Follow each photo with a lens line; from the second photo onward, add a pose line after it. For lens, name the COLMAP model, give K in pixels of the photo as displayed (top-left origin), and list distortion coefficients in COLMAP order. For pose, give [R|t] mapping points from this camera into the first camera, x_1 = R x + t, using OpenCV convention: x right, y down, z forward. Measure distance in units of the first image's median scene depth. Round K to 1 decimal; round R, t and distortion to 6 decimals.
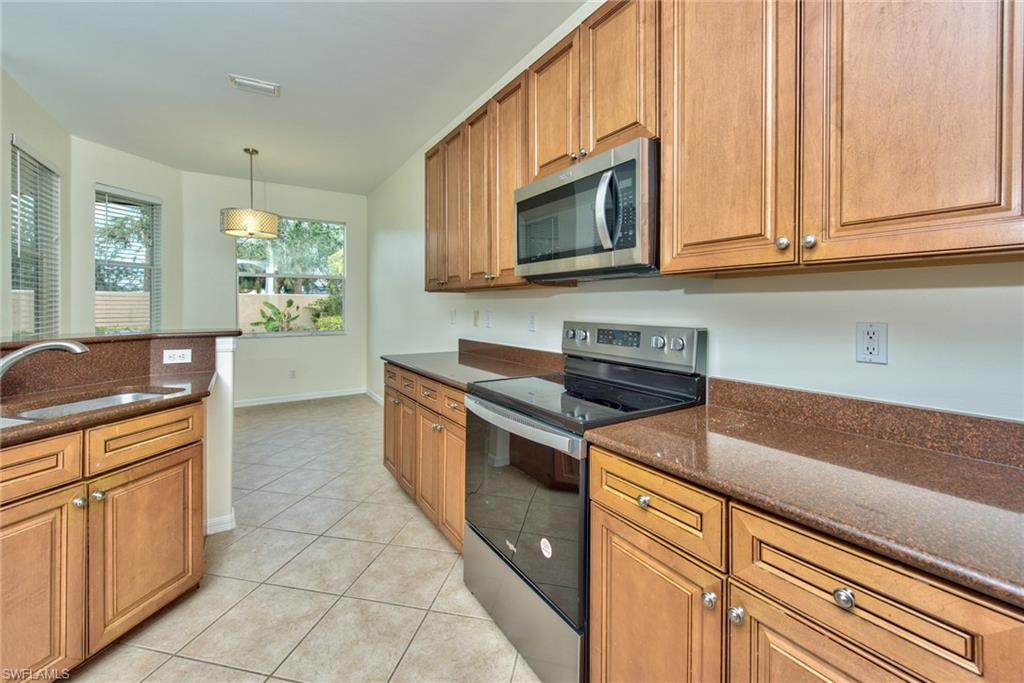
lens RADIAL K [[417.8, 0, 496.2], [0, 417.8, 306.3], [0, 0, 1]] dist [0.004000, 0.000205]
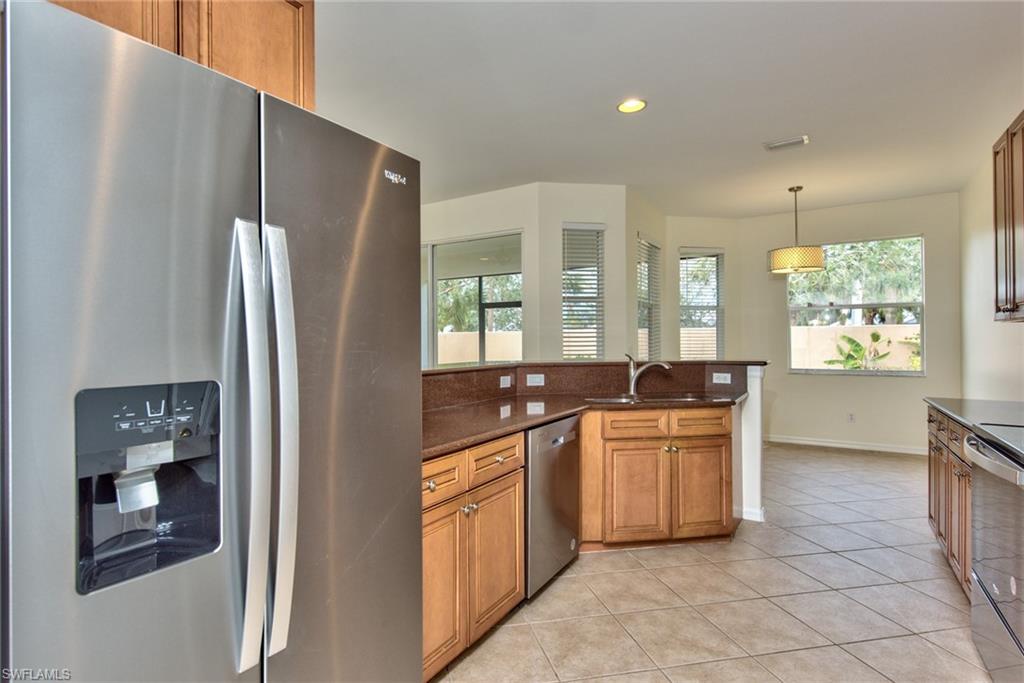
lens RADIAL K [[505.3, 0, 511.0], [0, 505.3, 341.0], [0, 0, 1]] dist [0.002523, 0.000456]
pose [[0.456235, -0.004122, -0.889850, 0.365594], [0.004234, 0.999988, -0.002461, -0.000498], [0.889849, -0.002644, 0.456247, -0.337963]]
